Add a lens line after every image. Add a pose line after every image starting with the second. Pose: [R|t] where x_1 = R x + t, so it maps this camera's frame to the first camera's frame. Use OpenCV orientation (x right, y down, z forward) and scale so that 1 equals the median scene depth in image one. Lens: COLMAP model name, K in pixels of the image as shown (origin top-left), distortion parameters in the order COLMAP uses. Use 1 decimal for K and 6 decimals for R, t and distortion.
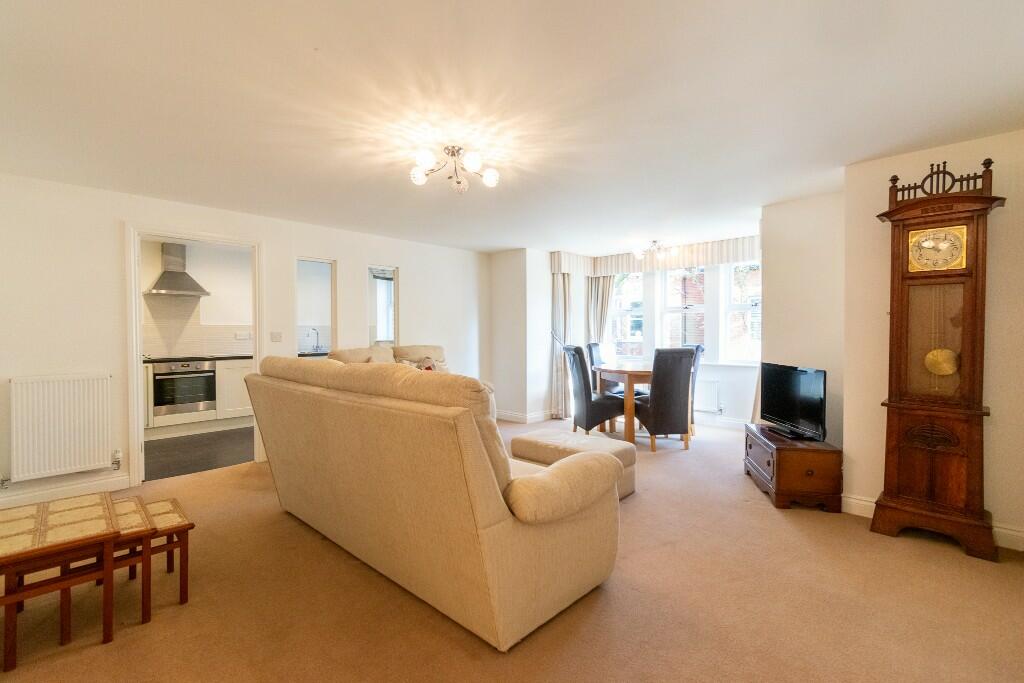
lens RADIAL K [[450.0, 0, 512.0], [0, 450.0, 341.5], [0, 0, 1]] dist [-0.000512, 0.000137]
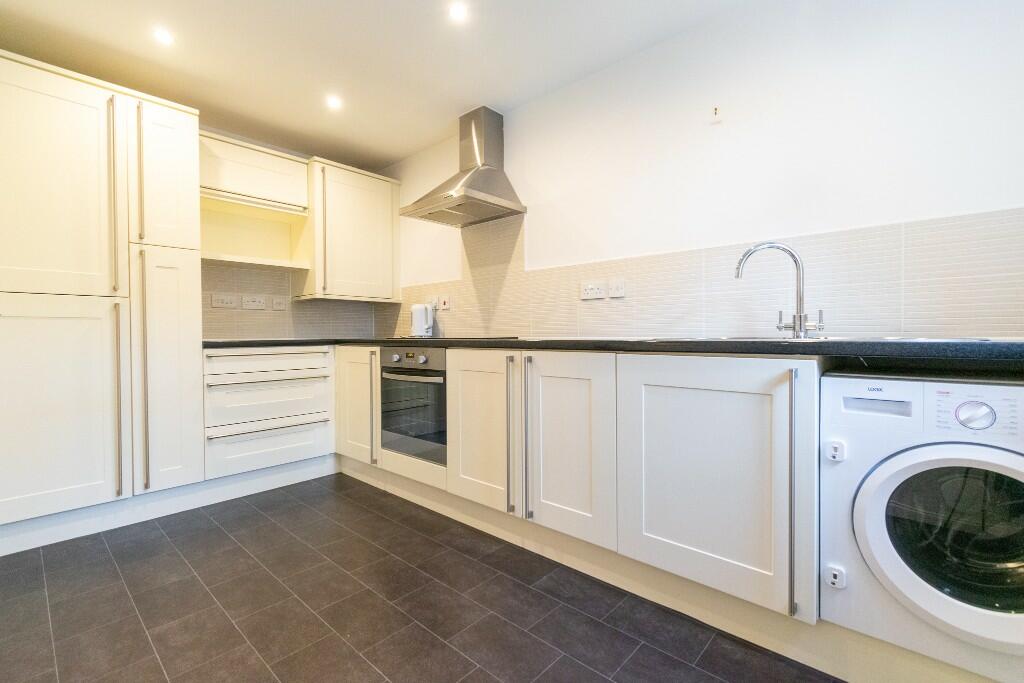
lens RADIAL K [[450.0, 0, 512.0], [0, 450.0, 341.5], [0, 0, 1]] dist [-0.000512, 0.000137]
pose [[0.043134, 0.019752, -0.998874, -0.251302], [-0.011273, 0.999751, 0.019283, 0.028816], [0.999006, 0.010428, 0.043346, 1.082497]]
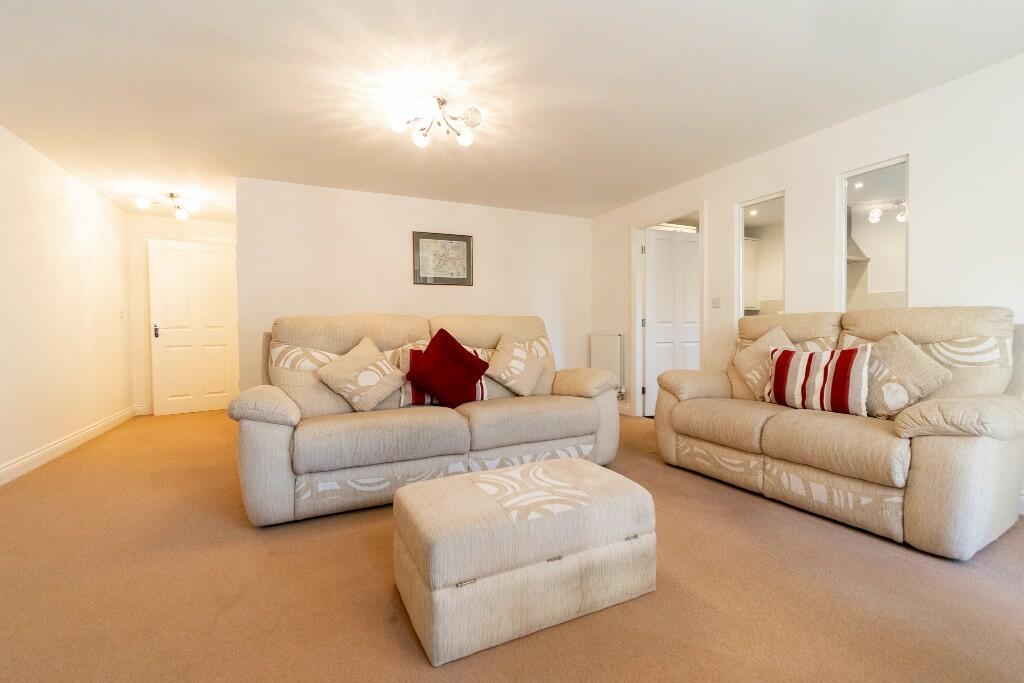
lens RADIAL K [[450.0, 0, 512.0], [0, 450.0, 341.5], [0, 0, 1]] dist [-0.000512, 0.000137]
pose [[-0.342251, 0.027497, -0.939206, 0.371606], [-0.004493, 0.999512, 0.030900, 0.032012], [0.939598, 0.014795, -0.341961, 0.741704]]
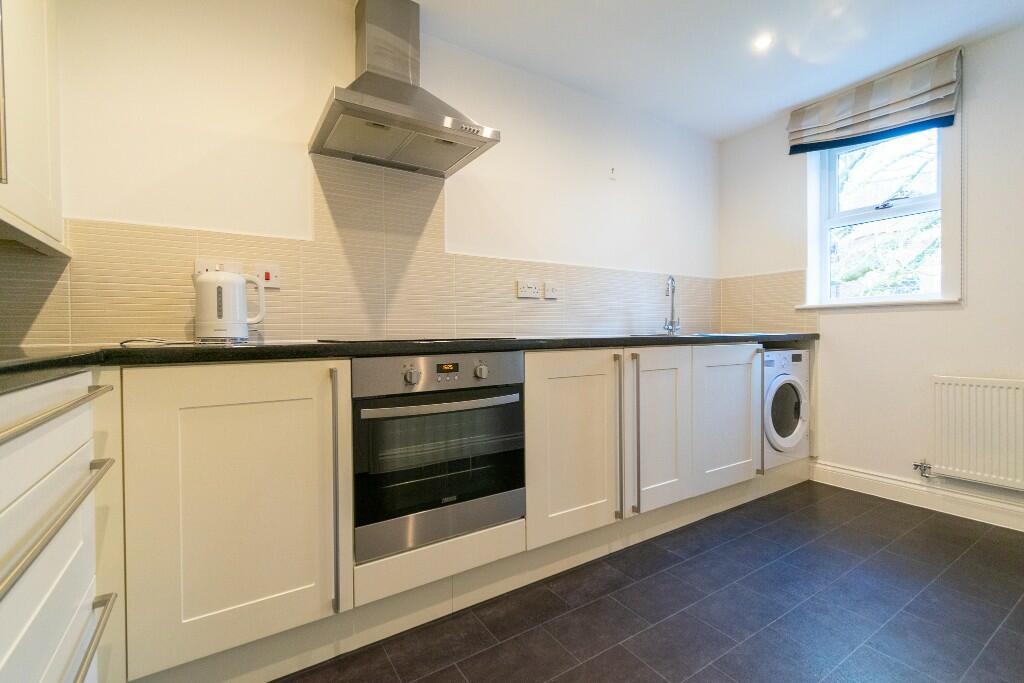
lens RADIAL K [[450.0, 0, 512.0], [0, 450.0, 341.5], [0, 0, 1]] dist [-0.000512, 0.000137]
pose [[0.975333, -0.003383, -0.220713, -0.623909], [0.003925, 0.999990, 0.002015, 0.036694], [0.220704, -0.002831, 0.975337, 0.735656]]
